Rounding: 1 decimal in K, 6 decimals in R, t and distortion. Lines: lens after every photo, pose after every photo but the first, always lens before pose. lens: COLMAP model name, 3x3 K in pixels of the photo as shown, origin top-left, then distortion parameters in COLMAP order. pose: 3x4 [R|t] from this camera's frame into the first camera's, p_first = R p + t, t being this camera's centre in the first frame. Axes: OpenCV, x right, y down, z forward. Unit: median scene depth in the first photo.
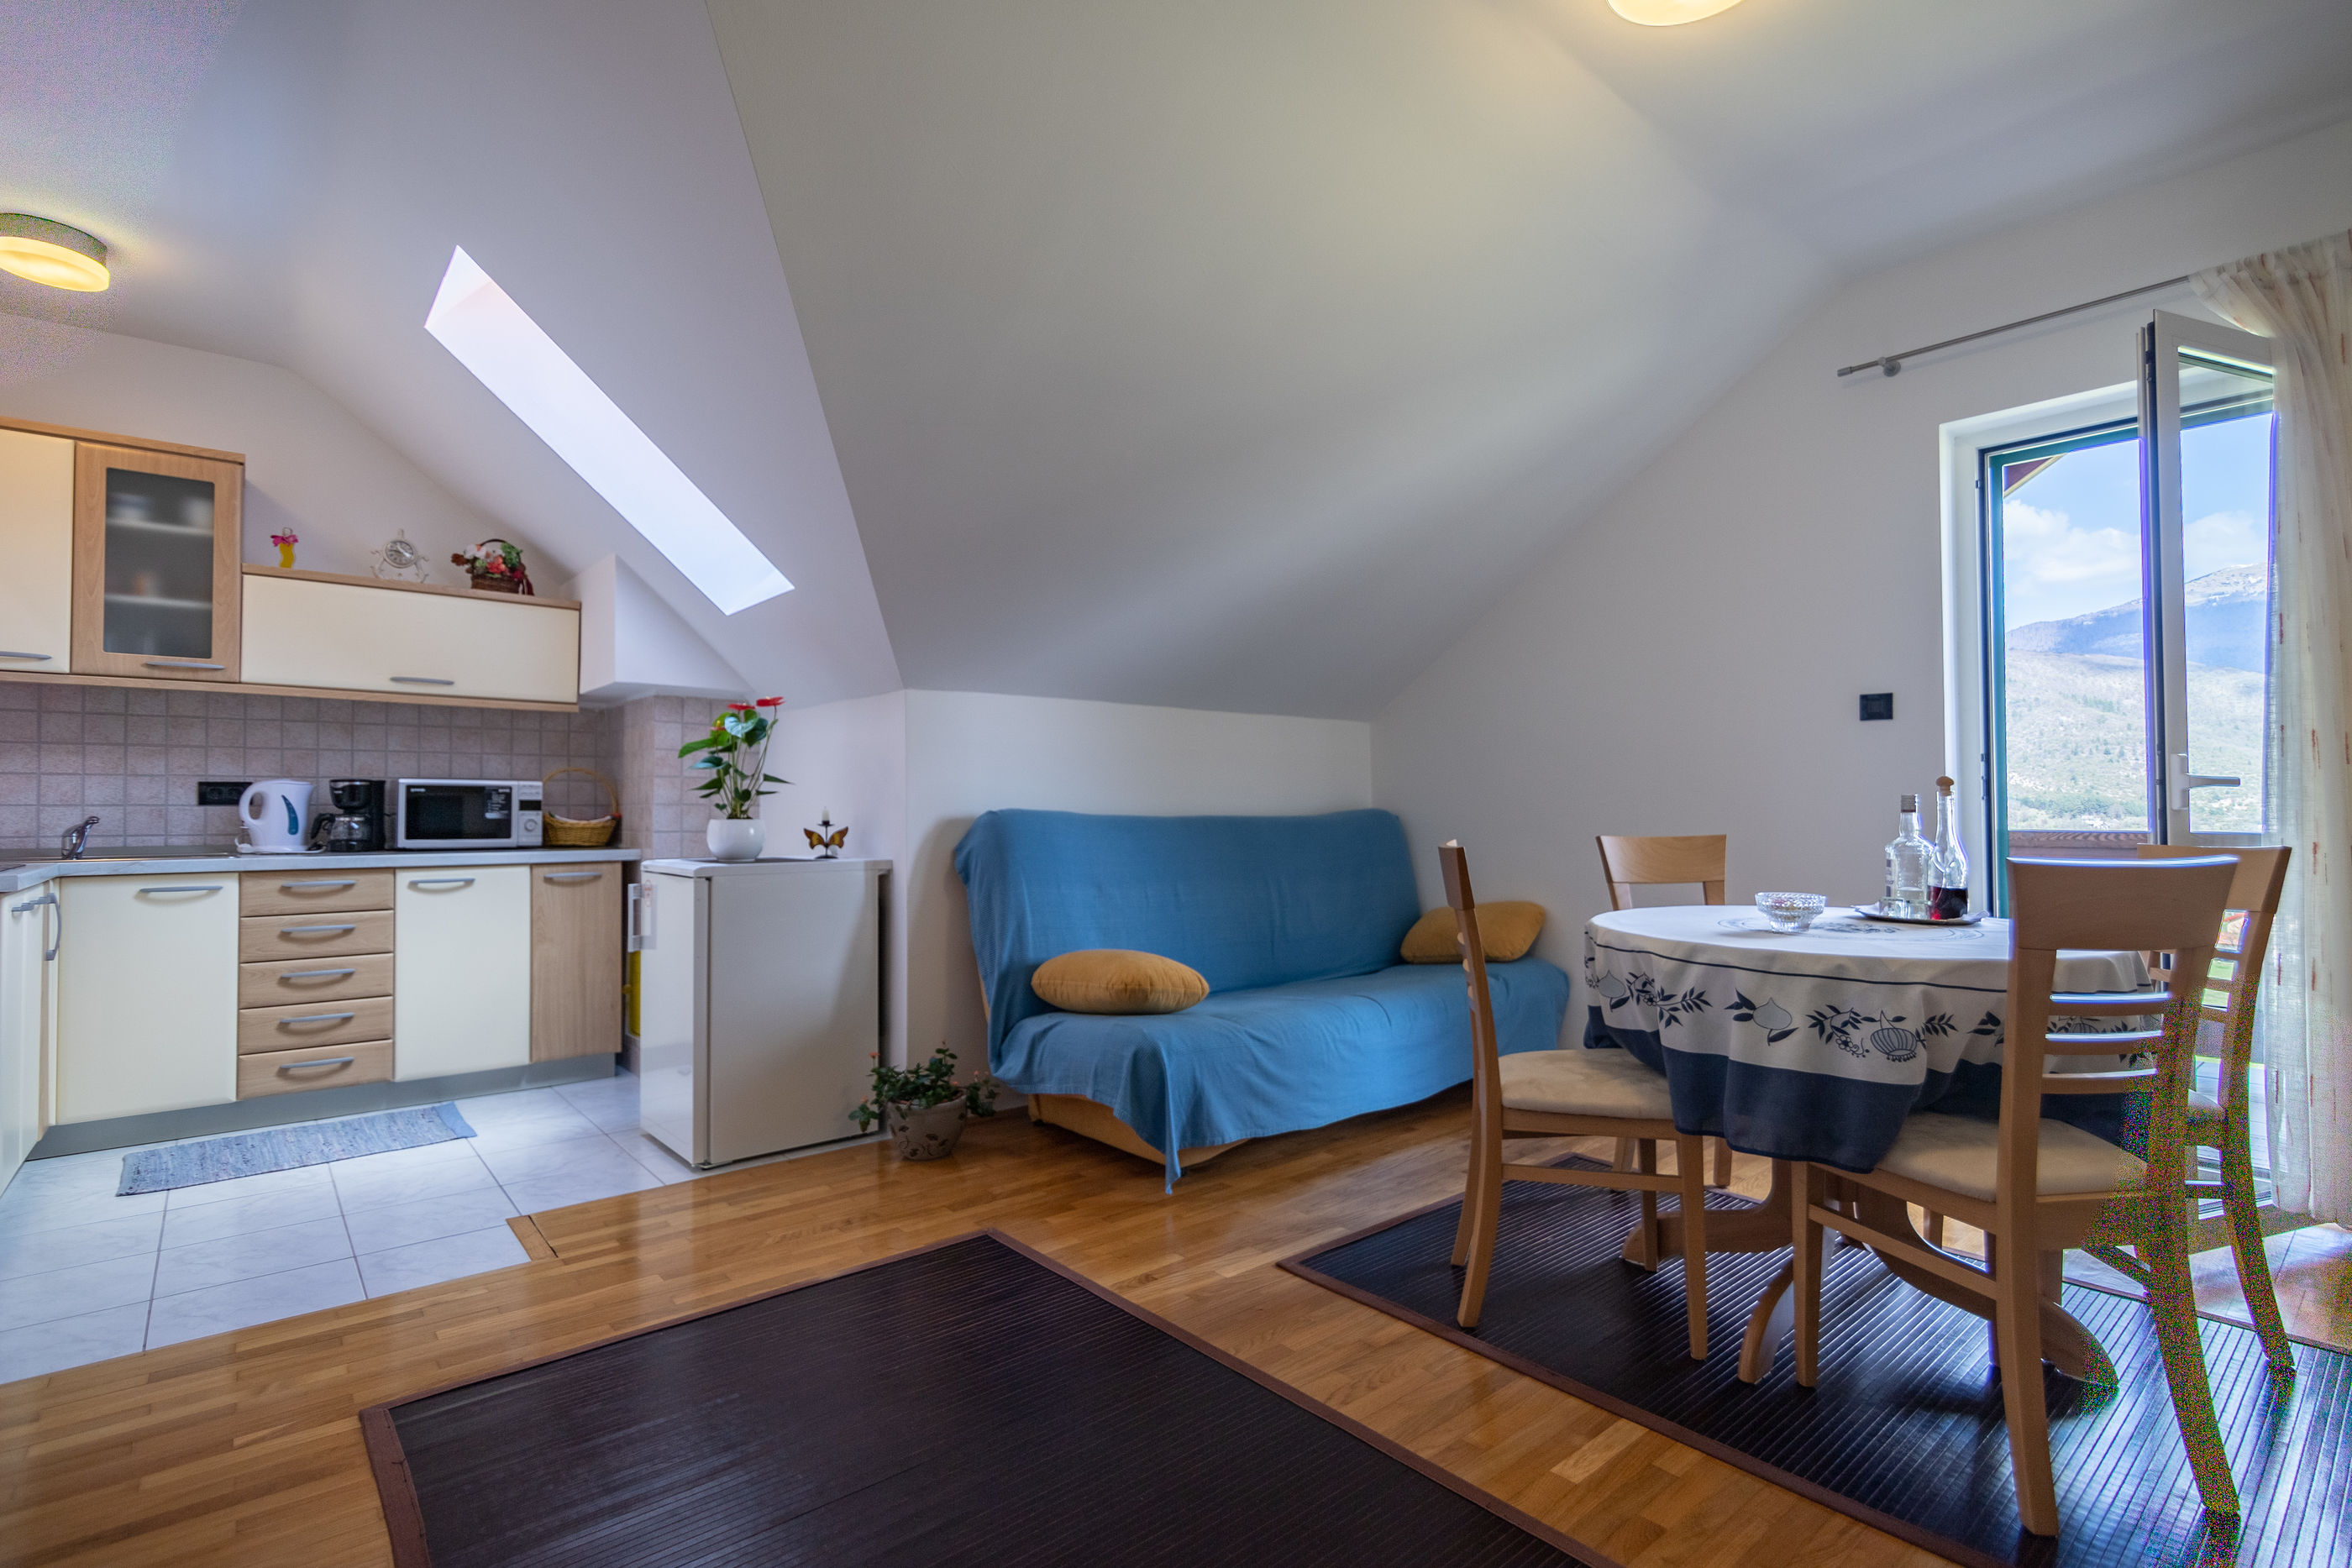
lens RADIAL K [[1112.5, 0, 1181.1], [0, 1112.5, 786.6], [0, 0, 1]] dist [0.000091, -0.000665]
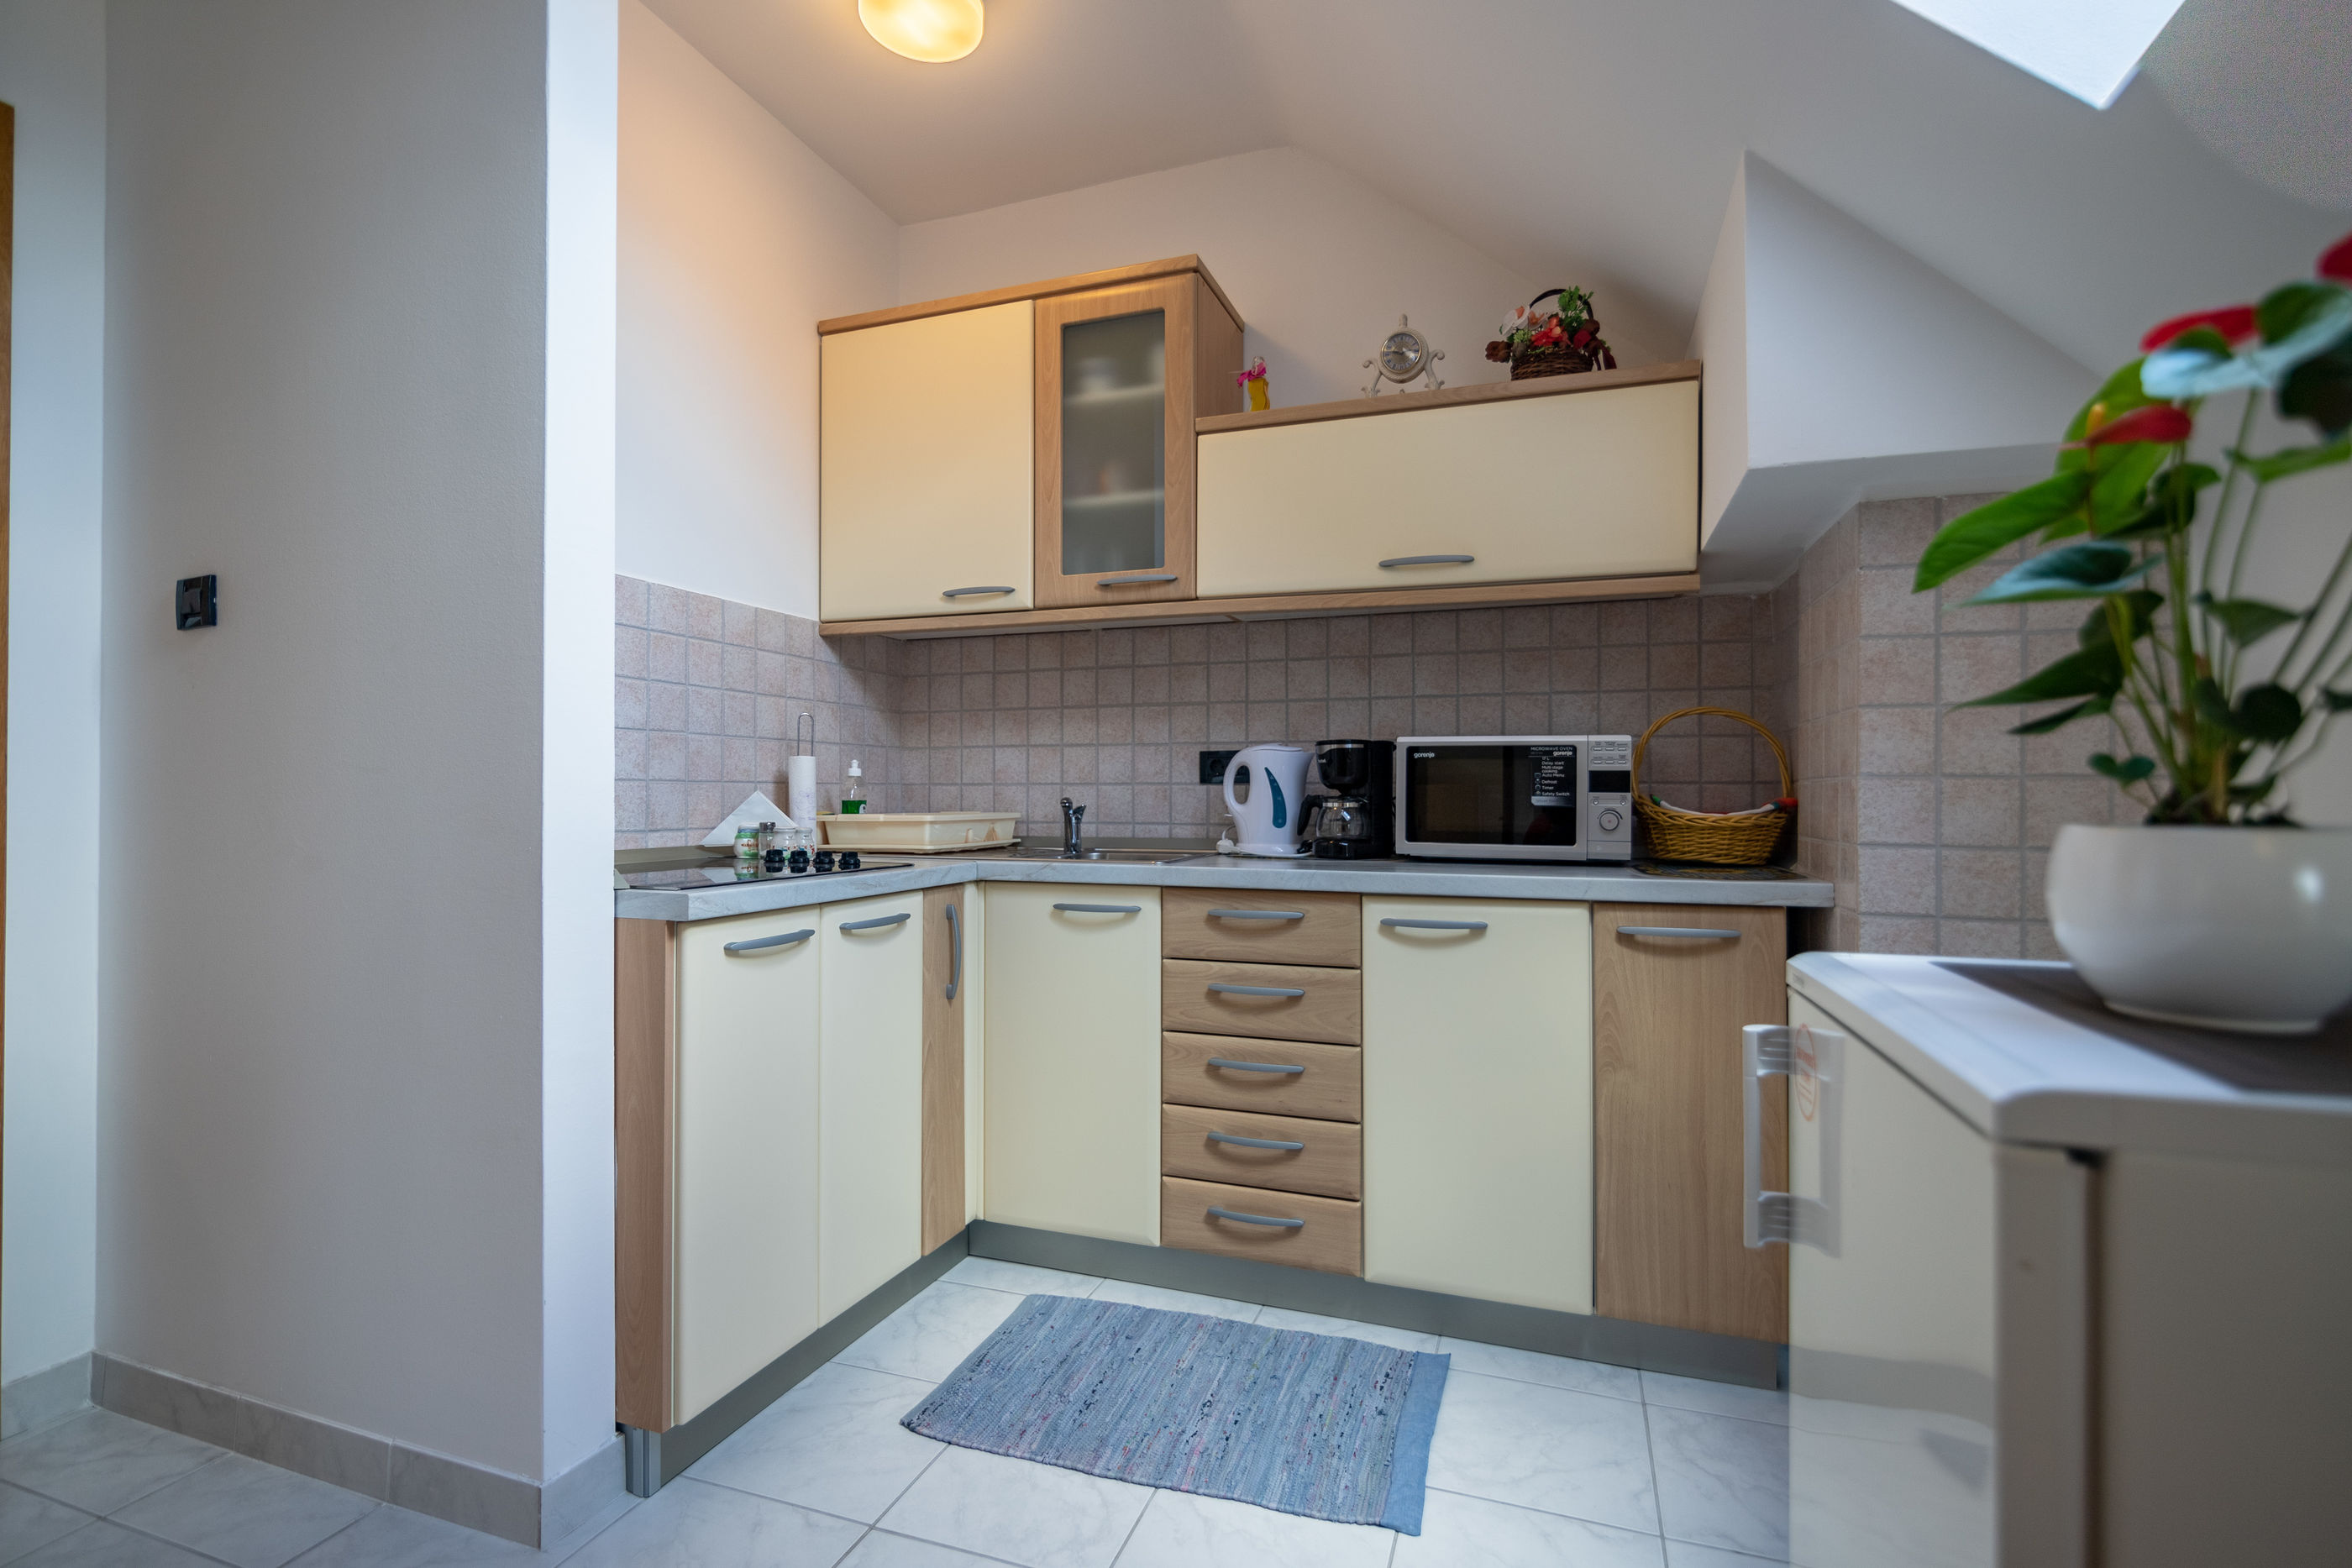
lens RADIAL K [[1072.7, 0, 1181.6], [0, 1072.7, 786.6], [0, 0, 1]] dist [-0.001597, -0.000103]
pose [[0.503385, -0.004005, -0.864053, -0.304184], [0.014110, 0.999894, 0.003586, 0.017392], [0.863947, -0.013997, 0.503388, 0.686210]]
